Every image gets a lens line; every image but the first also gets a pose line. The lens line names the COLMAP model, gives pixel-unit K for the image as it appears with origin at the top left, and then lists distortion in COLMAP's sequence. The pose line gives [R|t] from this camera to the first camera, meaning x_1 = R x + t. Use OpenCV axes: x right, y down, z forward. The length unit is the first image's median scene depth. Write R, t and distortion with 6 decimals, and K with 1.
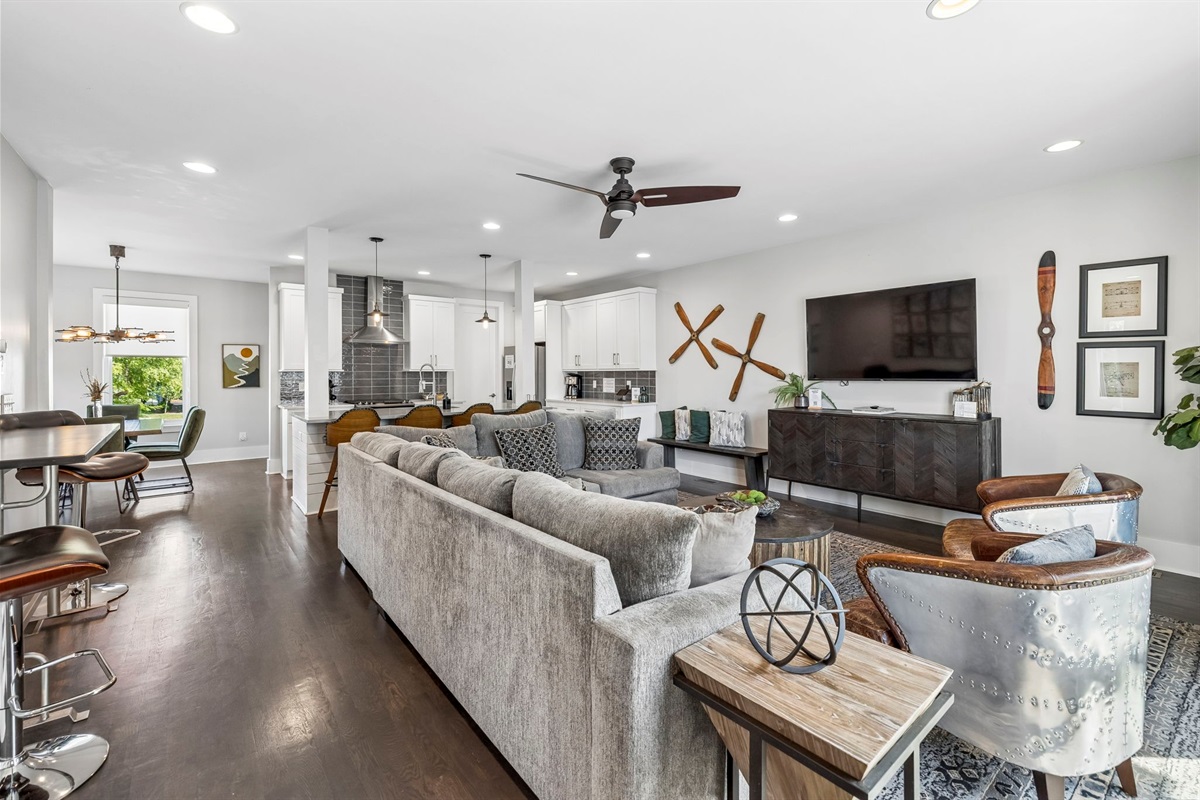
lens RADIAL K [[514.3, 0, 600.1], [0, 514.3, 375.9], [0, 0, 1]] dist [0.000295, -0.000075]
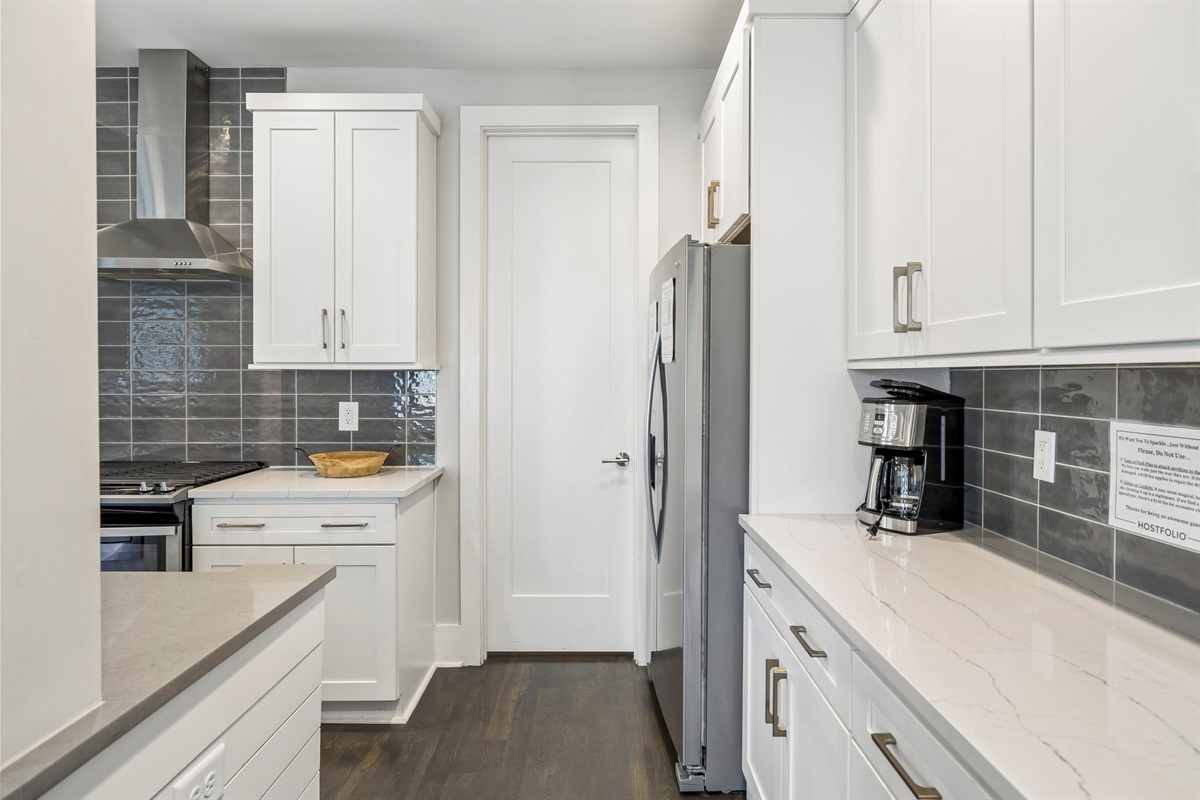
lens RADIAL K [[693.8, 0, 602.2], [0, 693.8, 382.9], [0, 0, 1]] dist [0.002002, 0.000359]
pose [[0.776628, 0.010715, -0.629868, 0.024005], [-0.008241, 0.999943, 0.006850, -0.007821], [0.629905, -0.000129, 0.776672, 1.149257]]
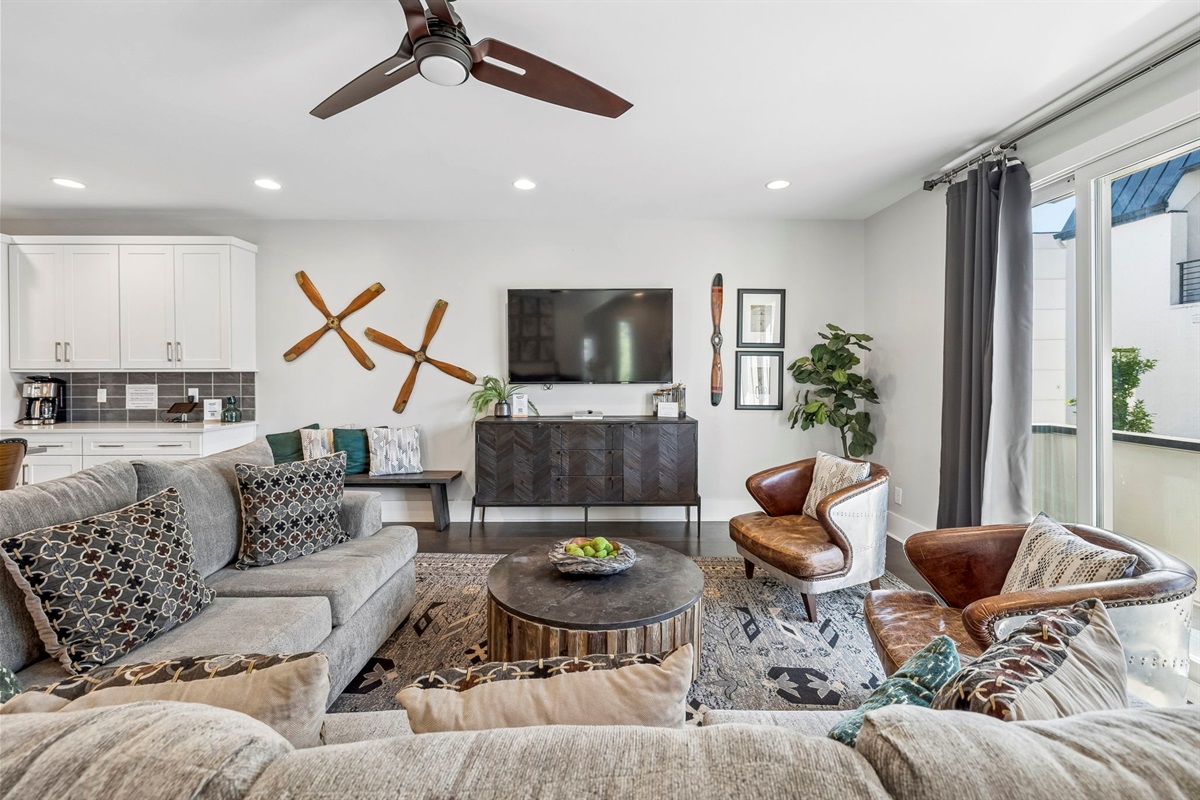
lens RADIAL K [[509.4, 0, 599.6], [0, 509.4, 381.2], [0, 0, 1]] dist [0.002467, 0.000135]
pose [[0.625577, -0.008519, 0.780116, -0.158774], [0.004579, 0.999963, 0.007248, -0.001724], [-0.780149, -0.000962, 0.625593, 0.340033]]
